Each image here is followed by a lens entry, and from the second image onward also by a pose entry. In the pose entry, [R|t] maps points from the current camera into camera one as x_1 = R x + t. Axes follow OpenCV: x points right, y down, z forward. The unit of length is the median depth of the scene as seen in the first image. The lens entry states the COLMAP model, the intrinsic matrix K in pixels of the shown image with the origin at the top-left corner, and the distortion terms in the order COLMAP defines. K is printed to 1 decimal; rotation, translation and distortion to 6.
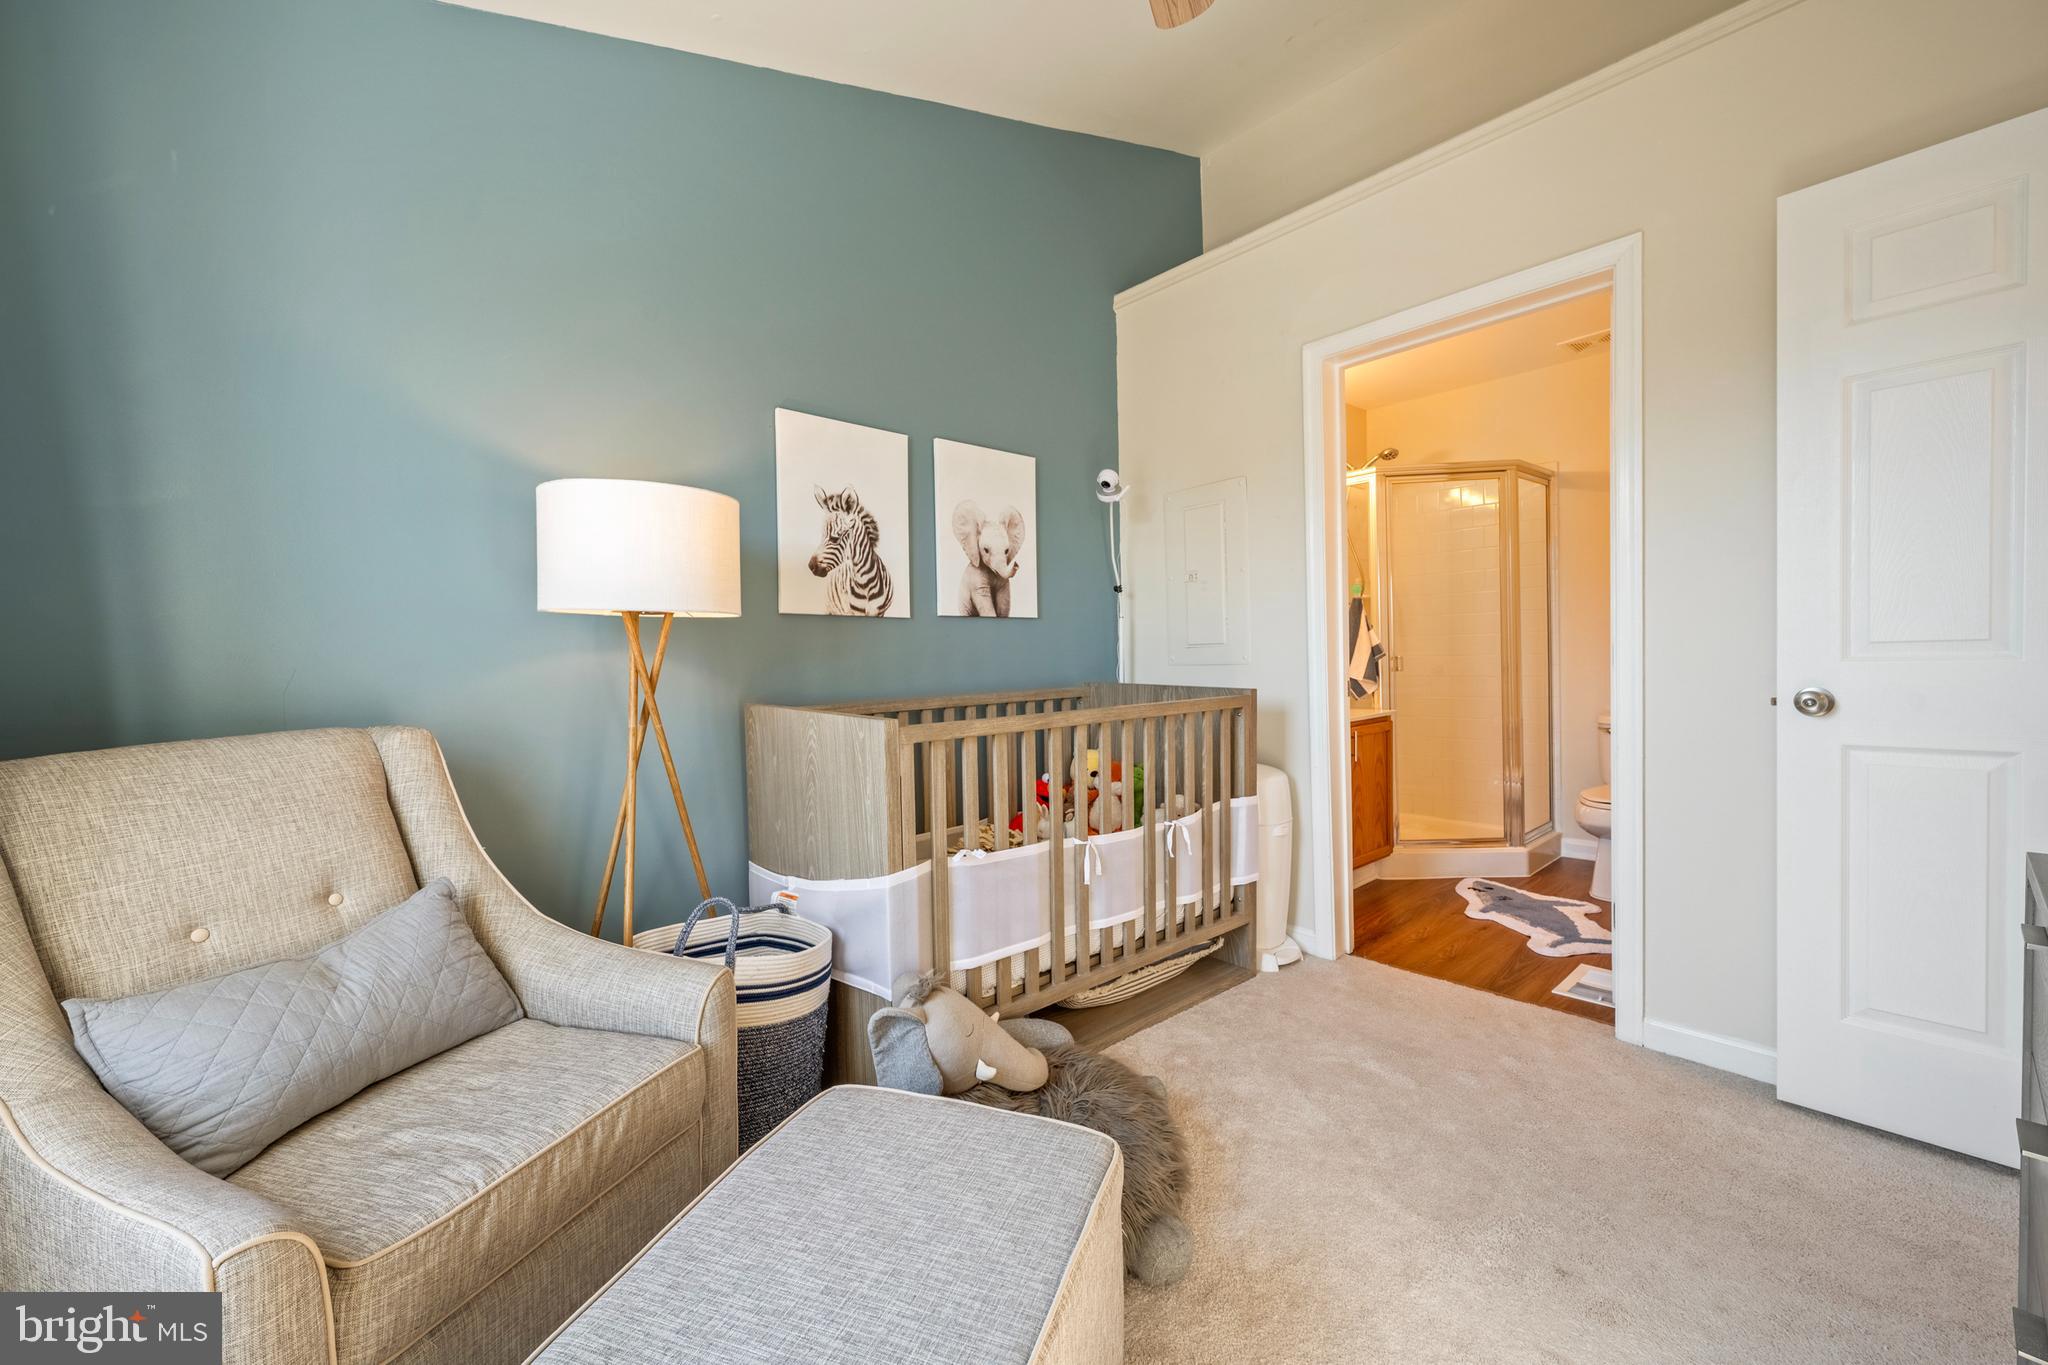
lens RADIAL K [[818.5, 0, 1013.9], [0, 818.5, 675.2], [0, 0, 1]] dist [0.002251, -0.000601]
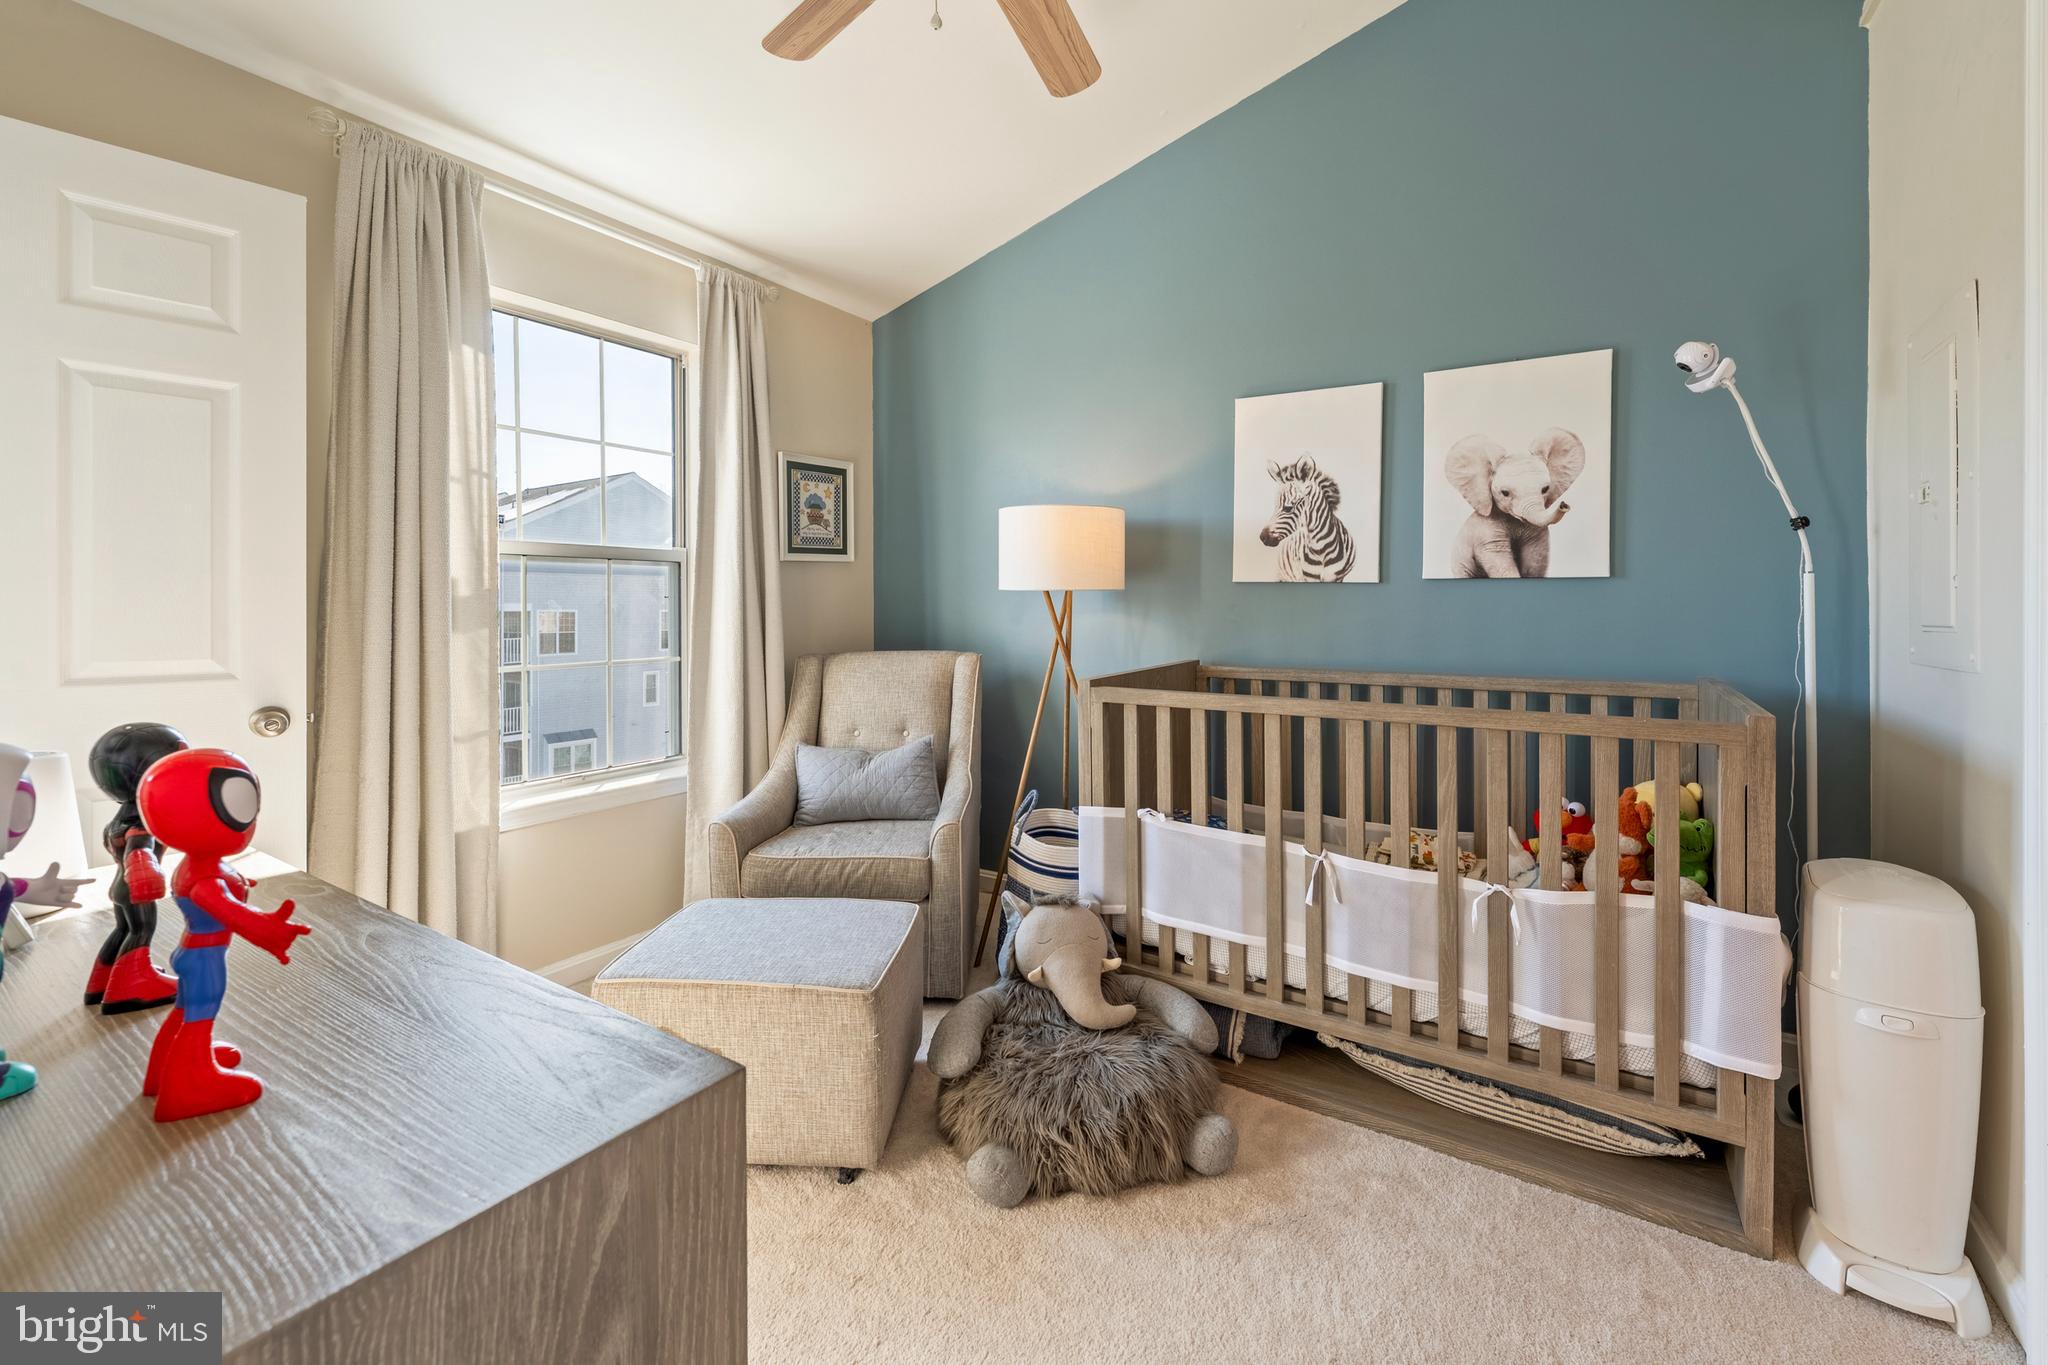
lens RADIAL K [[818.5, 0, 979.9], [0, 818.5, 598.3], [0, 0, 1]] dist [0.002251, -0.000601]
pose [[0.255514, 0.014114, -0.966702, 0.662429], [-0.031676, 0.999479, 0.006220, -0.046371], [0.966286, 0.029032, 0.255828, 0.357120]]
